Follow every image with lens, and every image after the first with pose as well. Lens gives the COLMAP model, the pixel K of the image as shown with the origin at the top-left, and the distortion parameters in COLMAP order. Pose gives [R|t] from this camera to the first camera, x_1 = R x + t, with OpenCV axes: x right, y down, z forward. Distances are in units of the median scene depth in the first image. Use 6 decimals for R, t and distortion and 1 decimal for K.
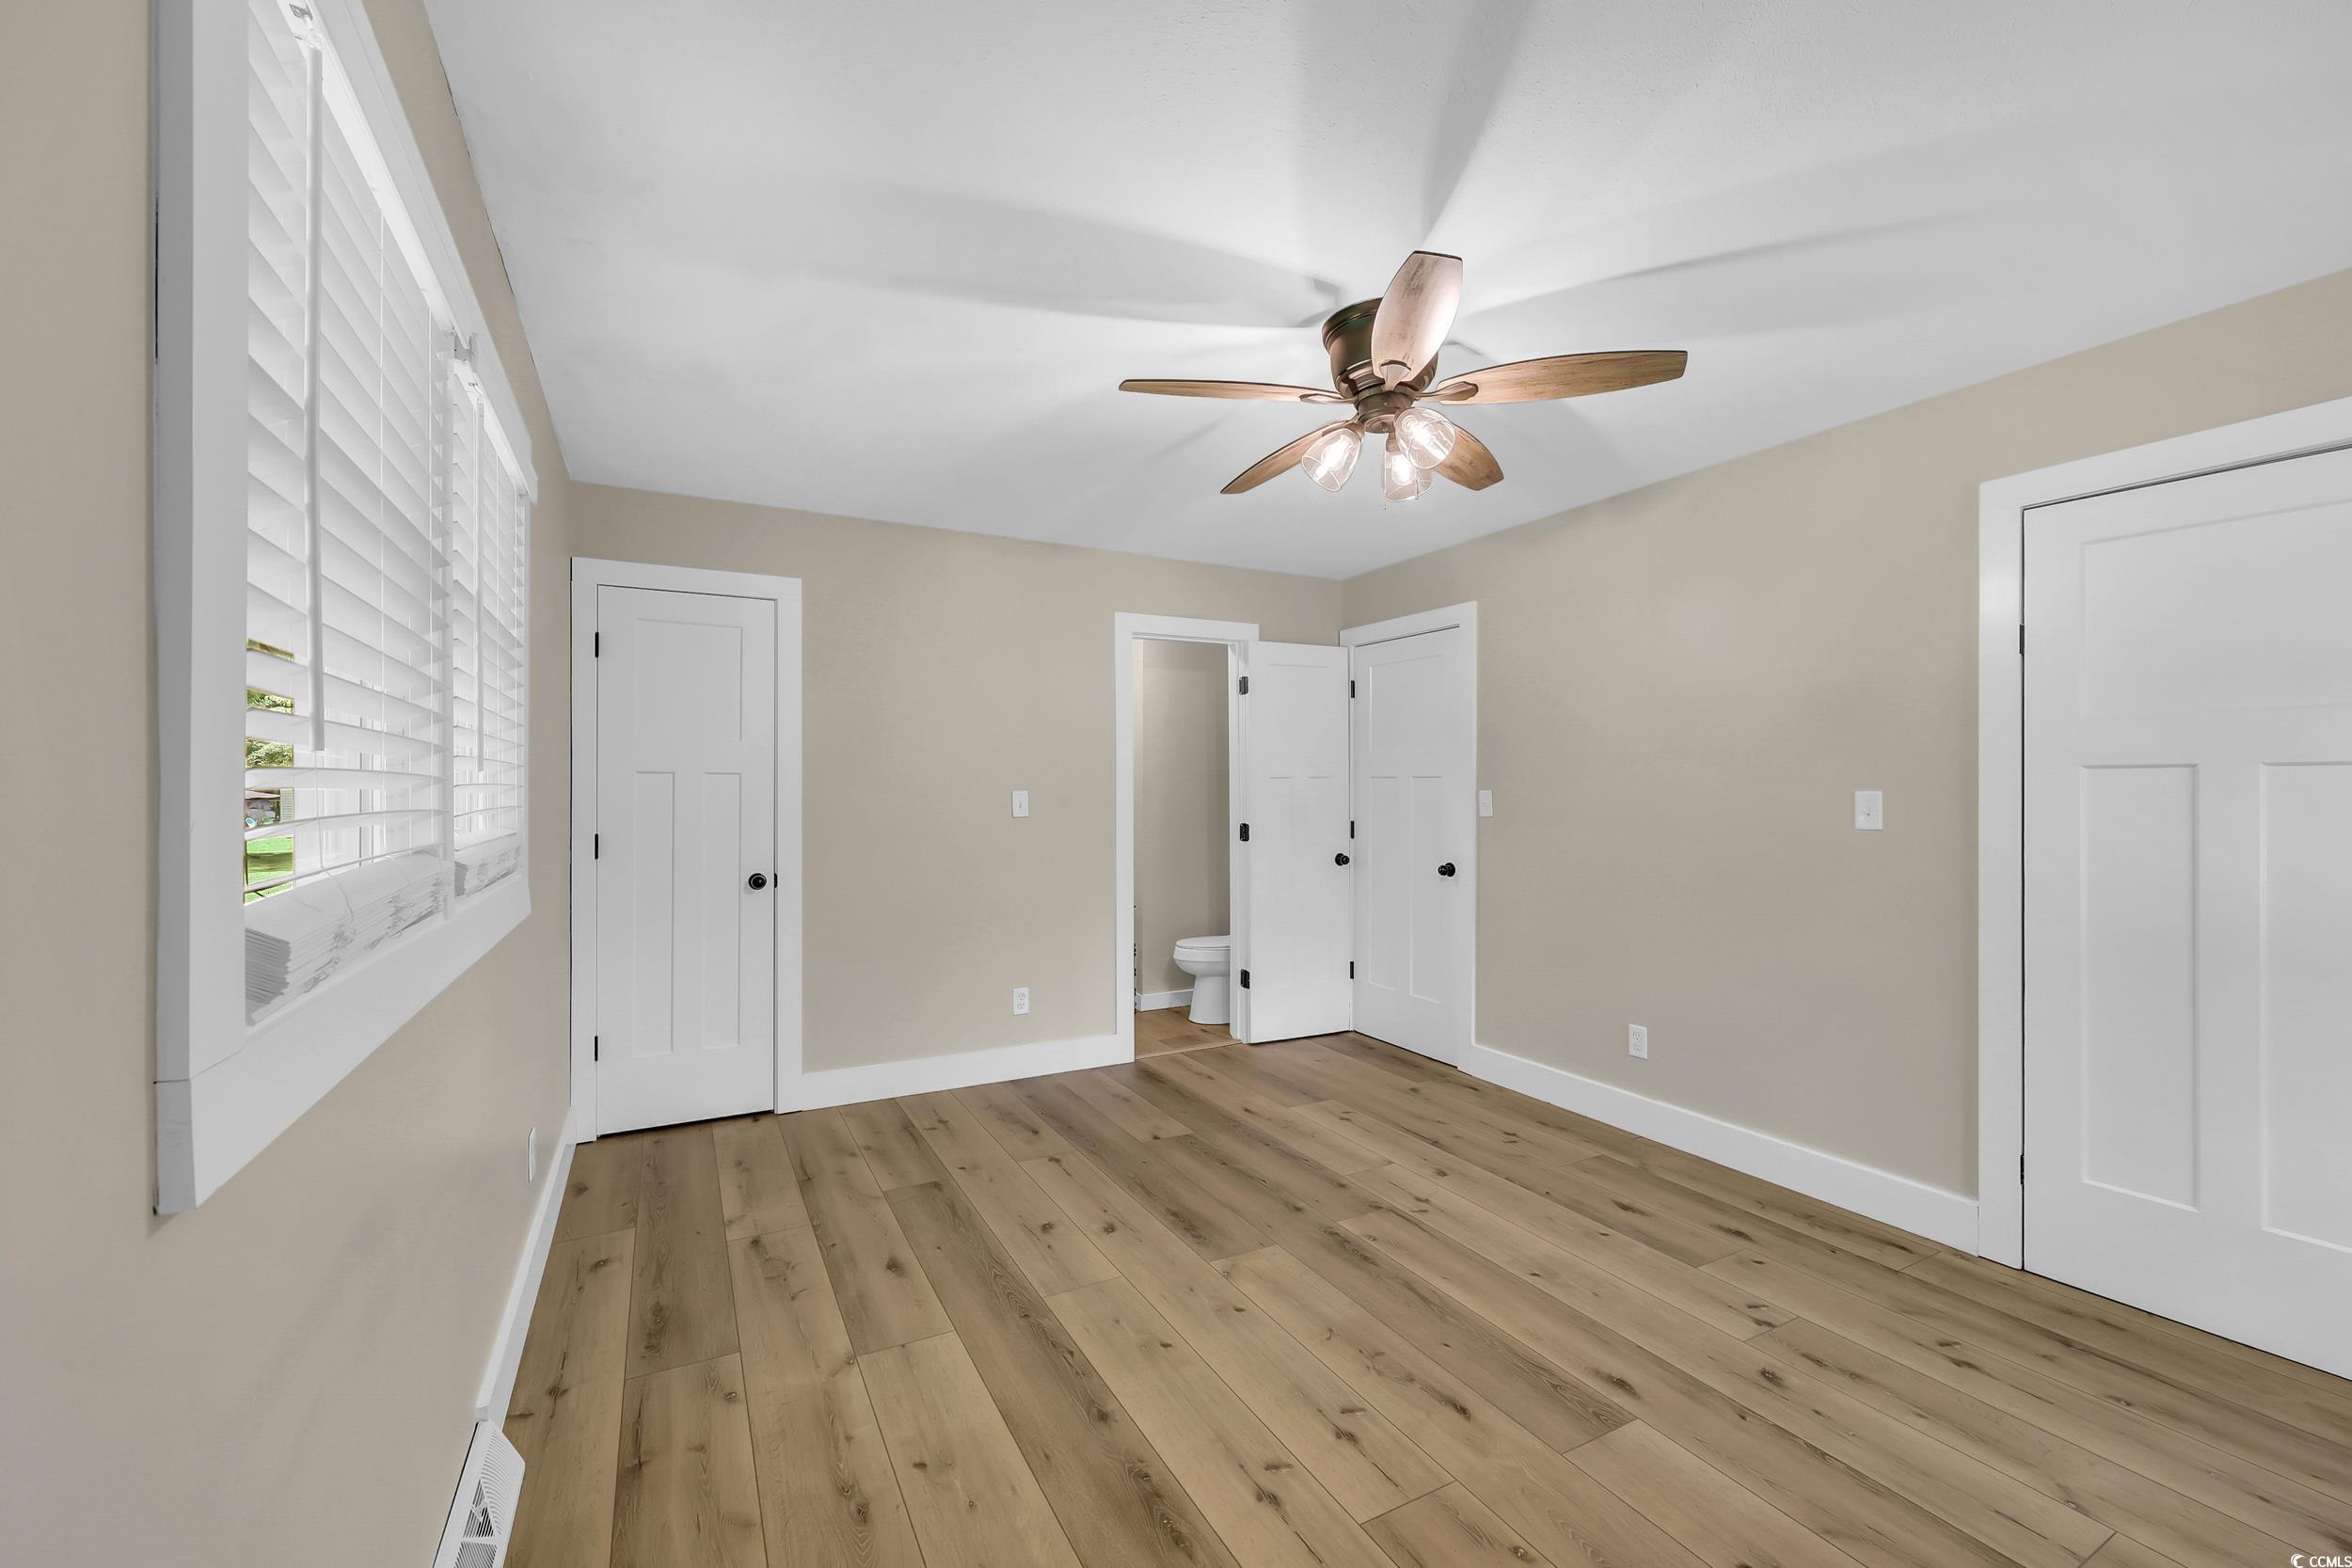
lens RADIAL K [[957.5, 0, 1180.1], [0, 957.5, 791.5], [0, 0, 1]] dist [0.003186, 0.000047]
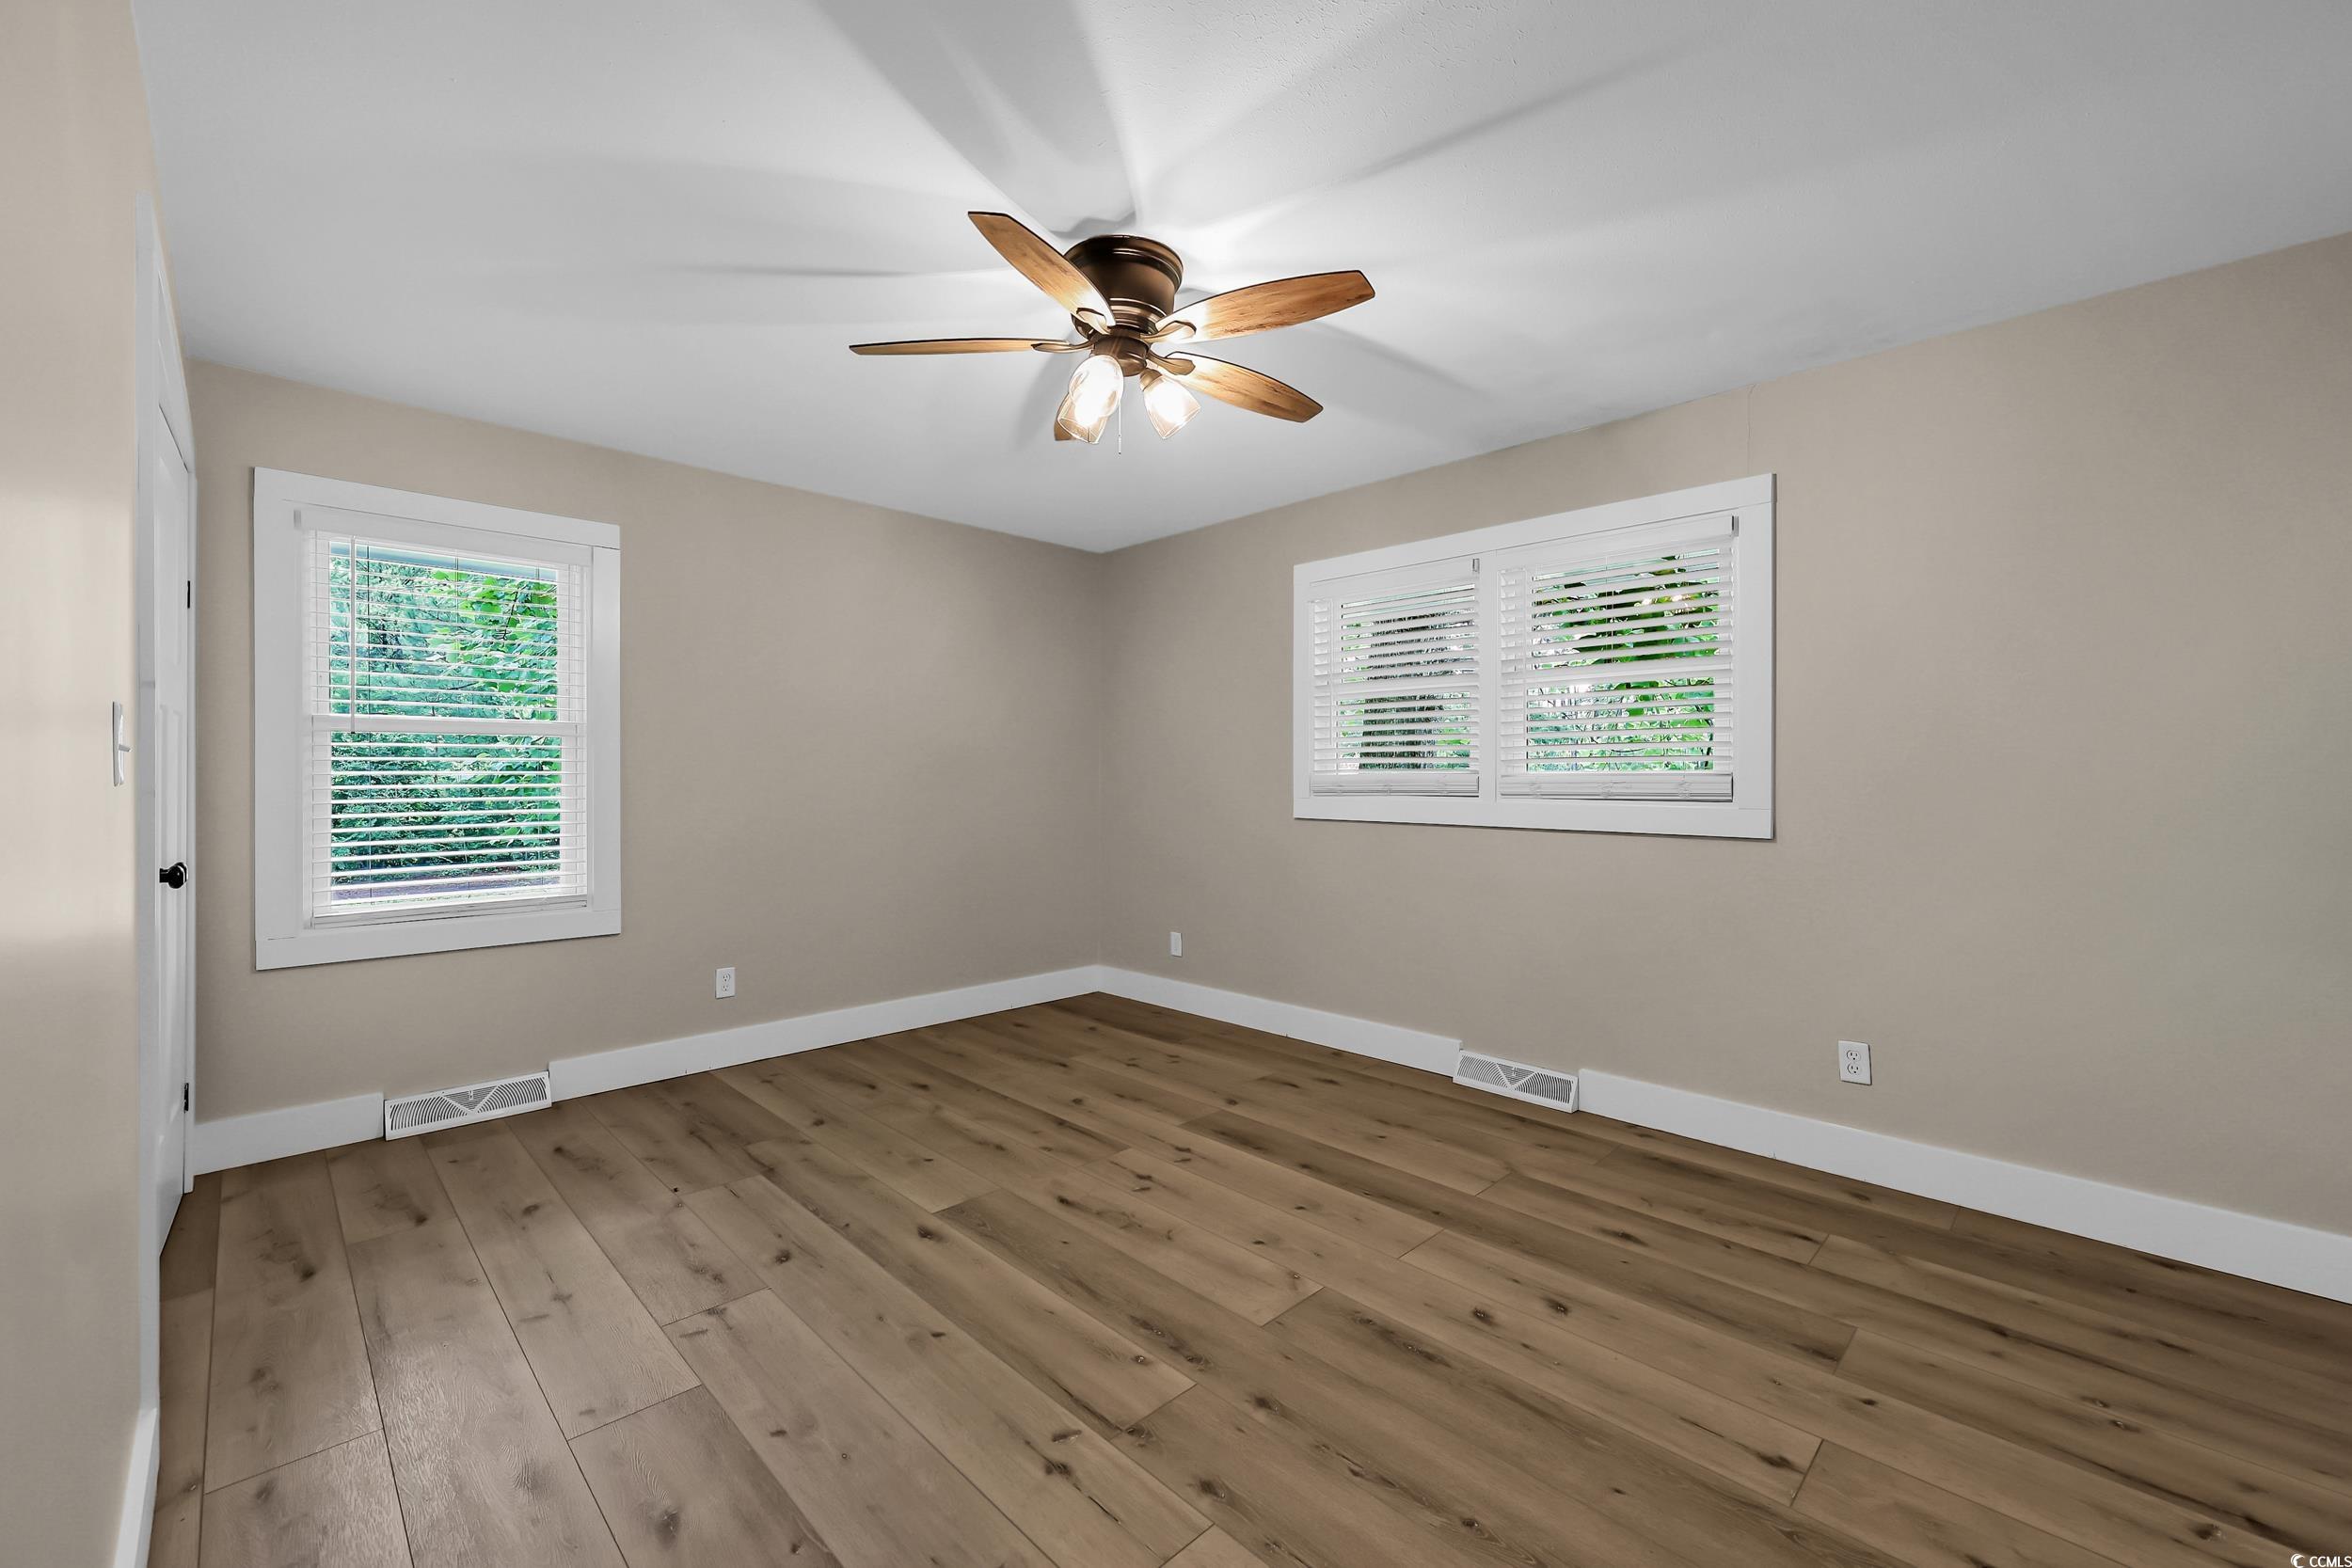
lens RADIAL K [[957.5, 0, 1177.9], [0, 957.5, 777.2], [0, 0, 1]] dist [0.003186, 0.000047]
pose [[-0.960413, -0.000041, -0.278580, 0.394424], [-0.000440, 0.999999, 0.001370, 0.038091], [0.278580, 0.001438, -0.960412, 1.794063]]
